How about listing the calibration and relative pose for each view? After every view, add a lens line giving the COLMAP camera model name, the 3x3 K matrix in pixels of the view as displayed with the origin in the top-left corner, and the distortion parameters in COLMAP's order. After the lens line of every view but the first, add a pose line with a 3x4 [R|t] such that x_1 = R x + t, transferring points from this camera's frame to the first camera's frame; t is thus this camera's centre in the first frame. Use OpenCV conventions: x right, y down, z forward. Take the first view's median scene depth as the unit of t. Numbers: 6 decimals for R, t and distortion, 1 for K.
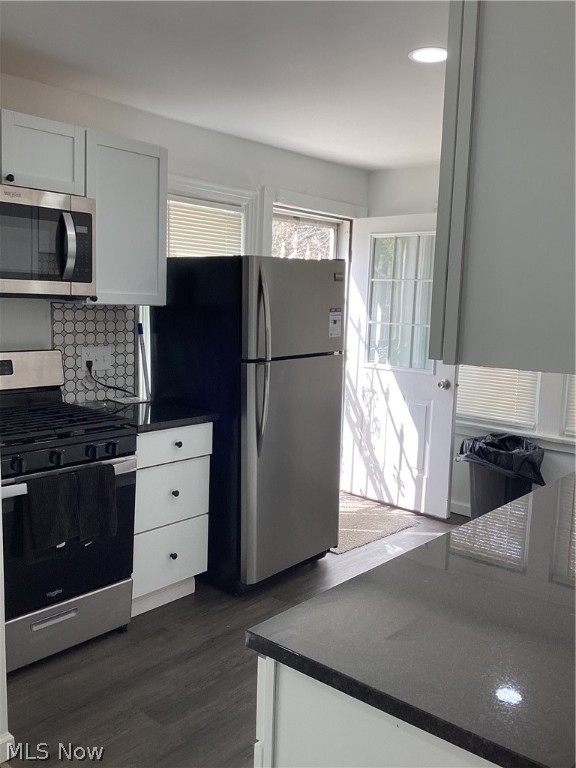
lens RADIAL K [[696.3, 0, 288.0], [0, 696.3, 384.0], [0, 0, 1]] dist [0.135173, -0.292076]
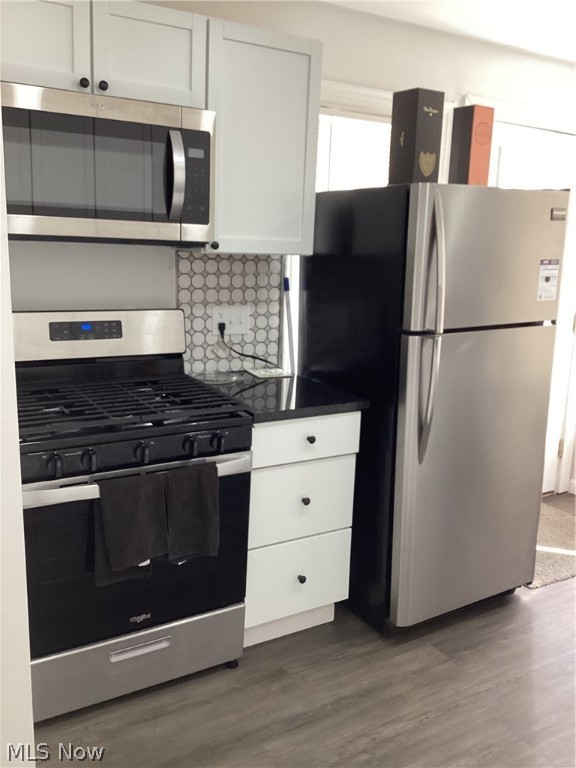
lens RADIAL K [[696.3, 0, 288.0], [0, 696.3, 384.0], [0, 0, 1]] dist [0.135173, -0.292076]
pose [[0.951455, 0.064138, -0.301031, 0.042507], [-0.042748, 0.996105, 0.077118, -0.029609], [0.304805, -0.060506, 0.950491, 0.257061]]
